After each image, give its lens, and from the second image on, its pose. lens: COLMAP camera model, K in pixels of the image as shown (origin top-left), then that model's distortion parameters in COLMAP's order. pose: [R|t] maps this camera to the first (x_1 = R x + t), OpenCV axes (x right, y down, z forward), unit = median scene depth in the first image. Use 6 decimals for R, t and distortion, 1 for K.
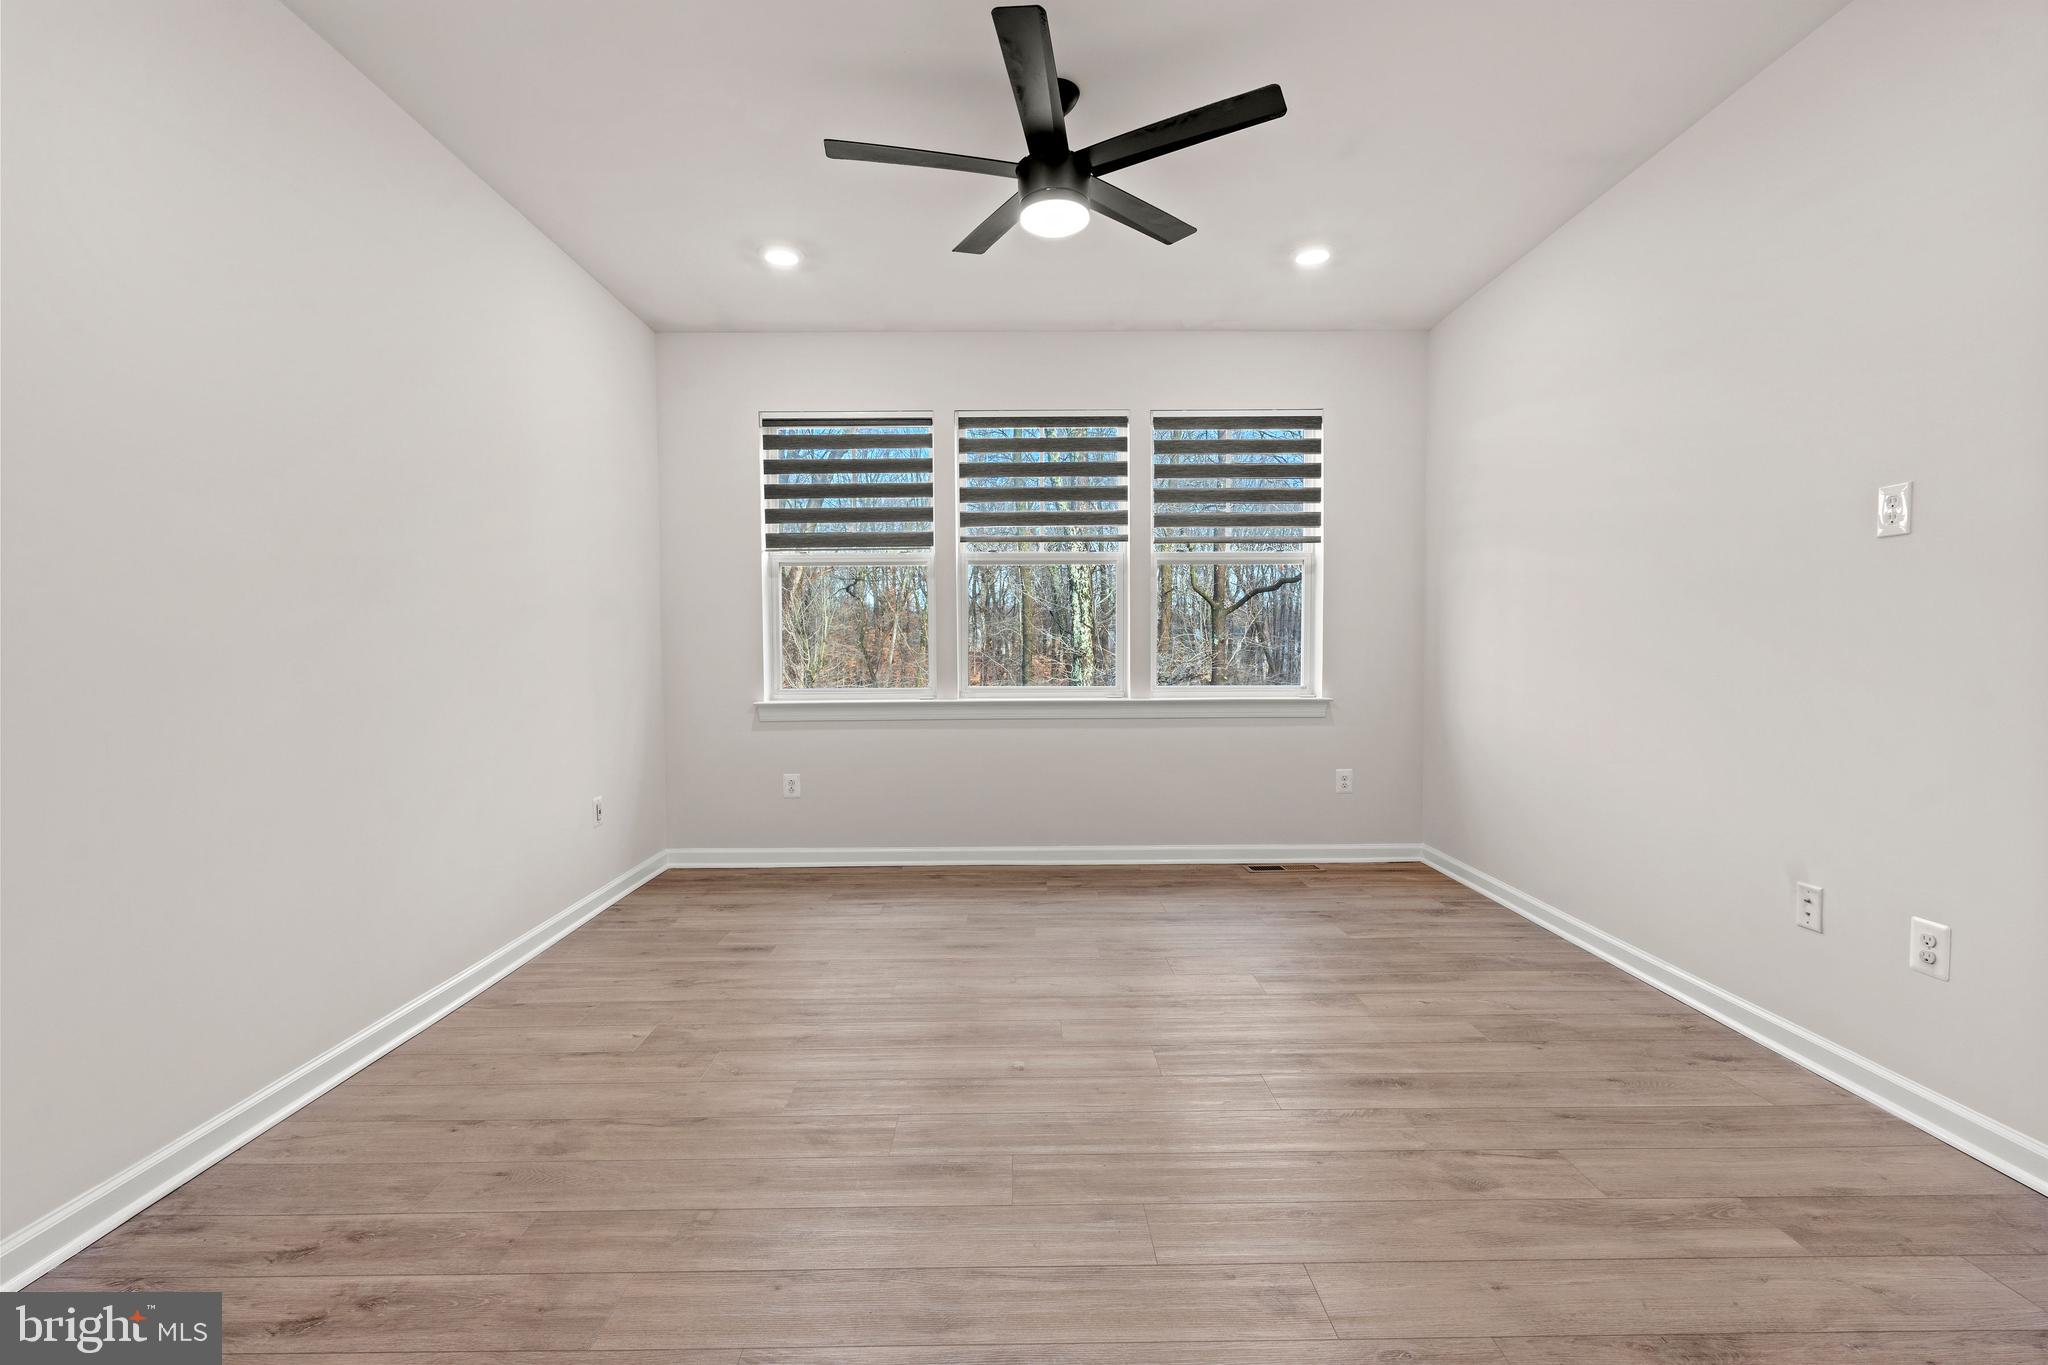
lens RADIAL K [[901.5, 0, 1024.1], [0, 901.5, 676.7], [0, 0, 1]] dist [-0.003158, -0.000300]
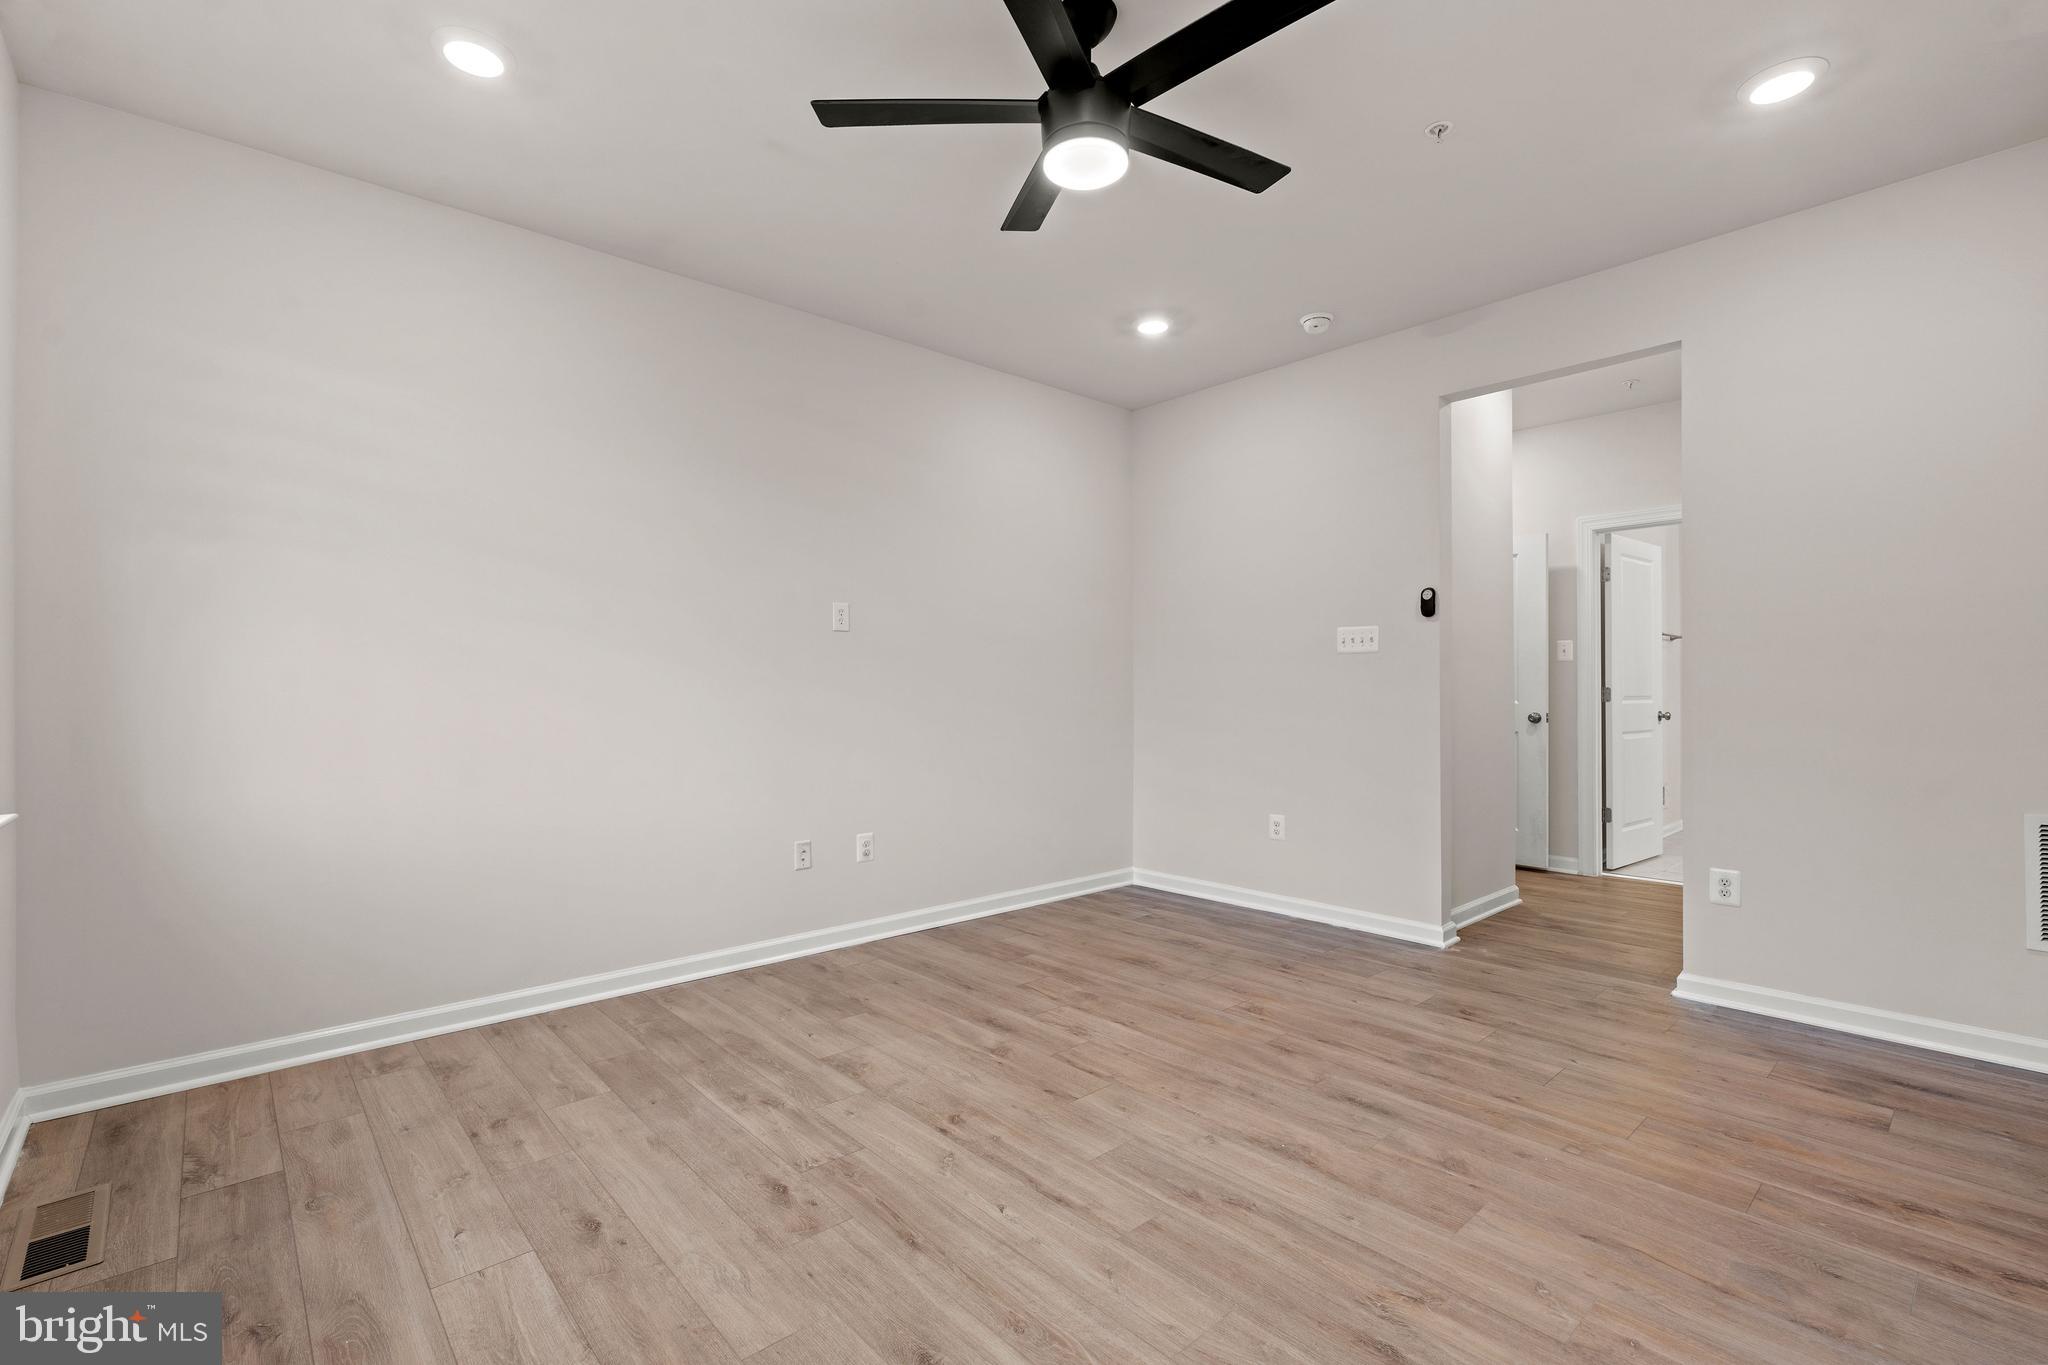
lens RADIAL K [[901.5, 0, 1026.5], [0, 901.5, 685.1], [0, 0, 1]] dist [-0.003158, -0.000300]
pose [[-0.667144, 0.009657, 0.744866, -0.602717], [0.028894, 0.999499, 0.012921, -0.055821], [-0.744368, 0.030142, -0.667089, 1.825337]]
